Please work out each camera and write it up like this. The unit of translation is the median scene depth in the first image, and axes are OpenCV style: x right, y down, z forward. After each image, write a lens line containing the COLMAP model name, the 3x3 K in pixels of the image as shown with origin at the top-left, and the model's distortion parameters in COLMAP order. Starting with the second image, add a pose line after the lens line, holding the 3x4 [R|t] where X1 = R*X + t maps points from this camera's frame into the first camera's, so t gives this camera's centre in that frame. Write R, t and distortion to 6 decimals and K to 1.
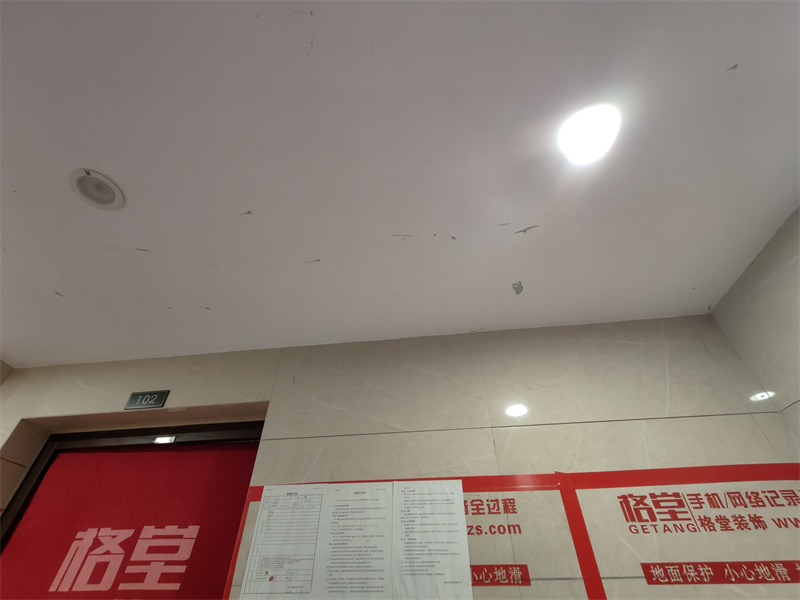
lens RADIAL K [[375.2, 0, 400.0], [0, 375.2, 300.0], [0, 0, 1]] dist [0.002780, 0.001584]
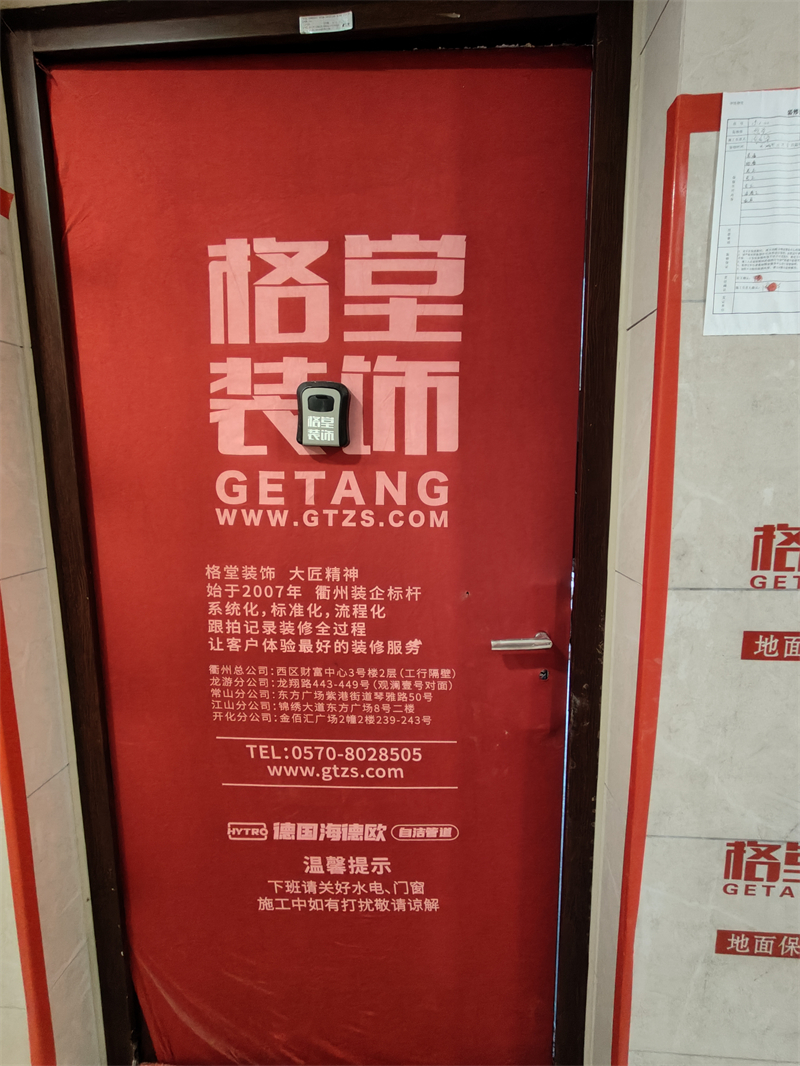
lens RADIAL K [[499.9, 0, 403.3], [0, 499.9, 538.6], [0, 0, 1]] dist [0.002780, 0.001584]
pose [[0.997661, -0.005875, 0.068109, -0.675743], [-0.046694, 0.669117, 0.741689, 0.391290], [-0.049930, -0.743134, 0.667277, 0.274162]]
